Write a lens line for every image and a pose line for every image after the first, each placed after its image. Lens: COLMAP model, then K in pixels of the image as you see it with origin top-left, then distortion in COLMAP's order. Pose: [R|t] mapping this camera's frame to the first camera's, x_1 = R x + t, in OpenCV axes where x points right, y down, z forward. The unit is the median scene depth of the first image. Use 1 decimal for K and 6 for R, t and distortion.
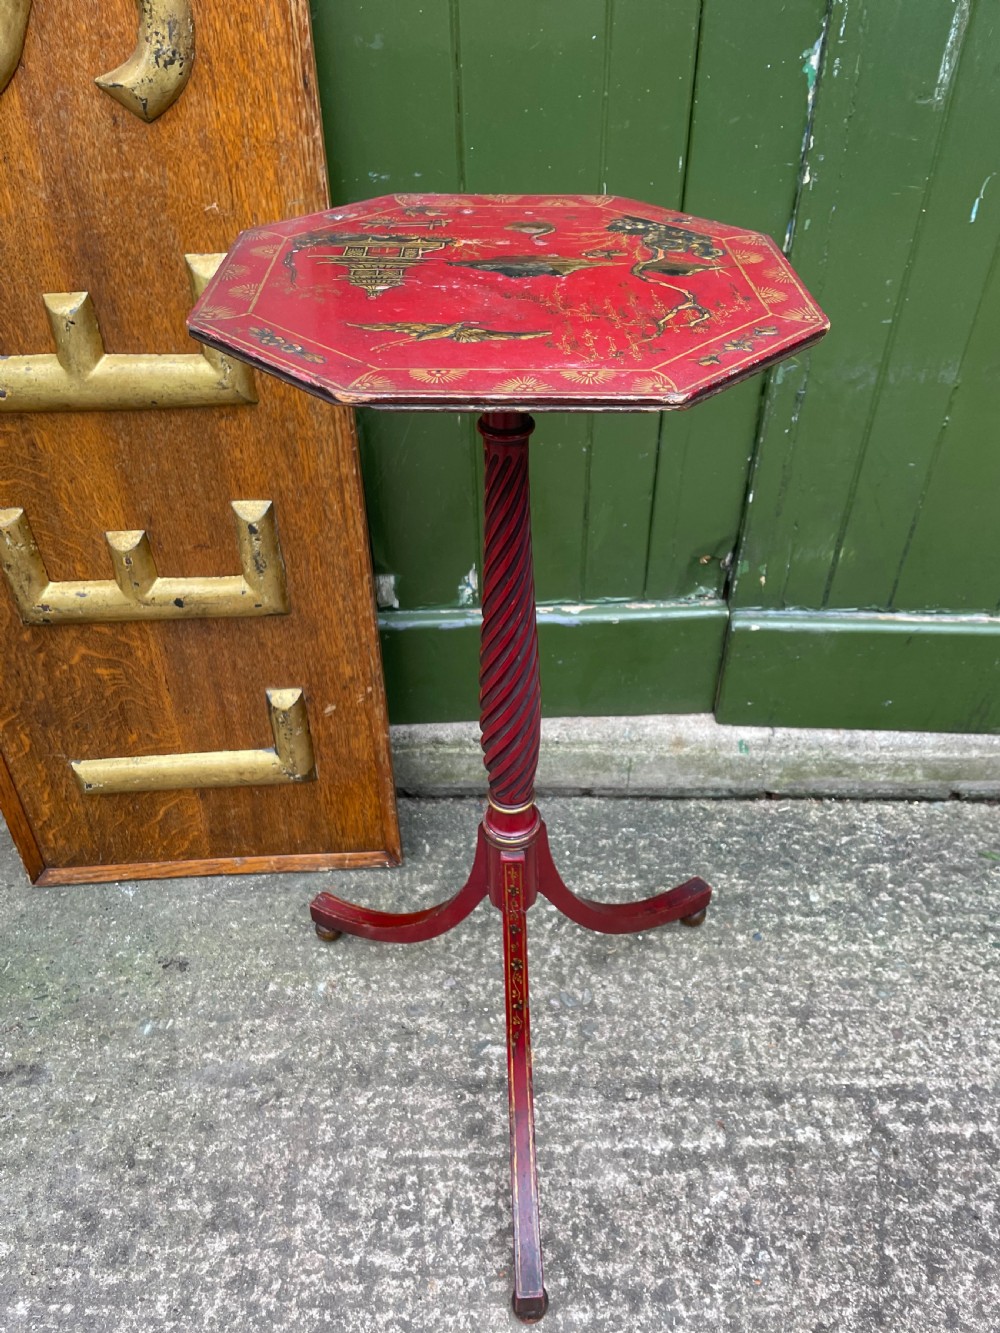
lens RADIAL K [[1023.7, 0, 515.3], [0, 1023.7, 686.9], [0, 0, 1]] dist [0.086826, -0.125772]
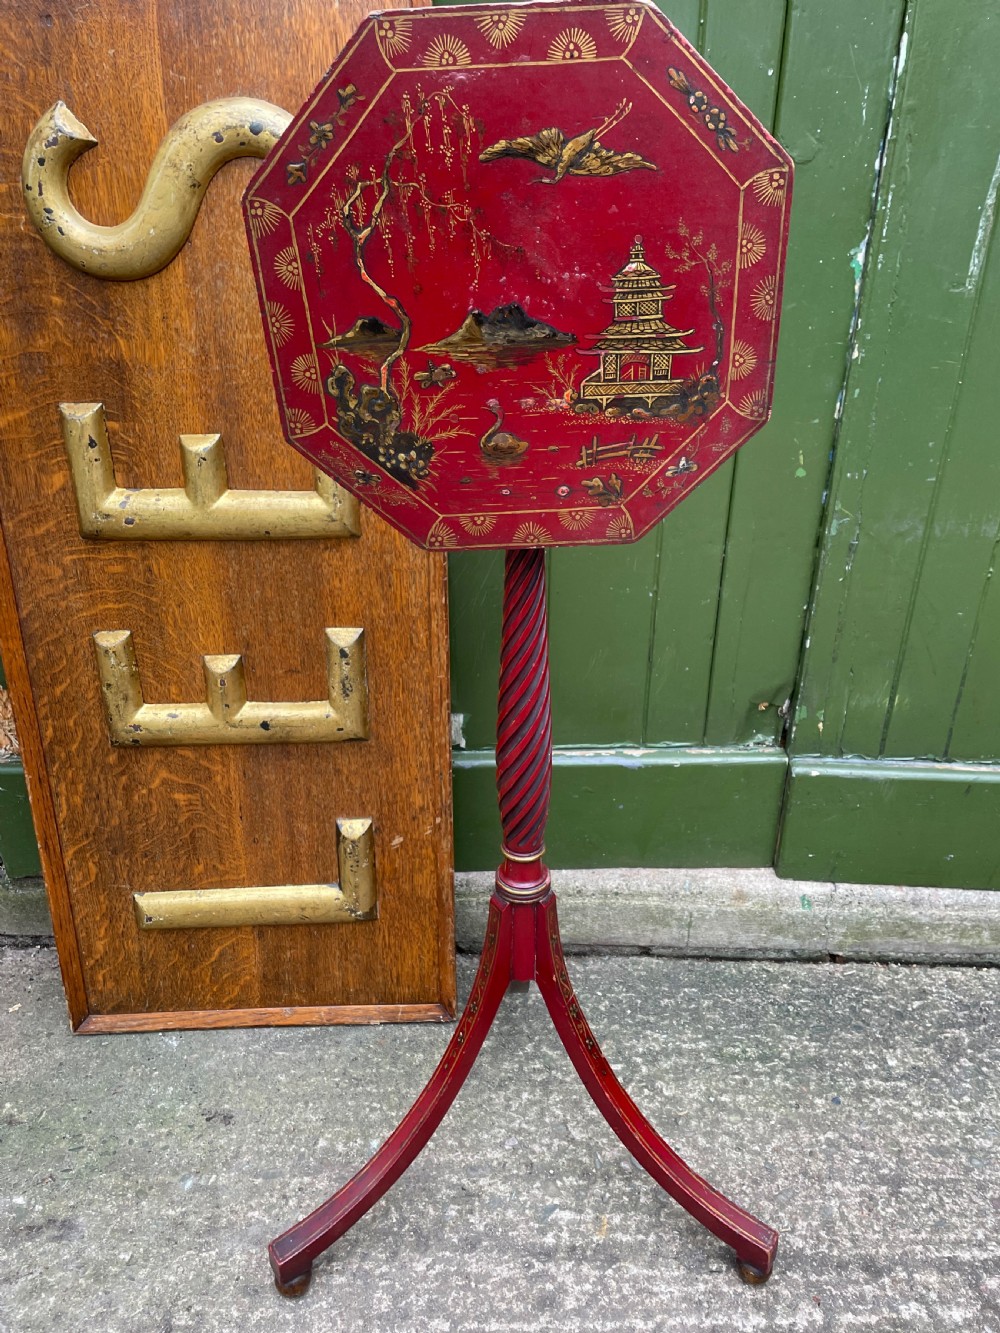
lens RADIAL K [[1023.7, 0, 509.9], [0, 1023.7, 674.1], [0, 0, 1]] dist [0.086826, -0.125772]
pose [[0.999832, 0.017575, -0.005209, -0.070673], [-0.018318, 0.968608, -0.247918, 0.114038], [0.000688, 0.247972, 0.968767, -0.015052]]
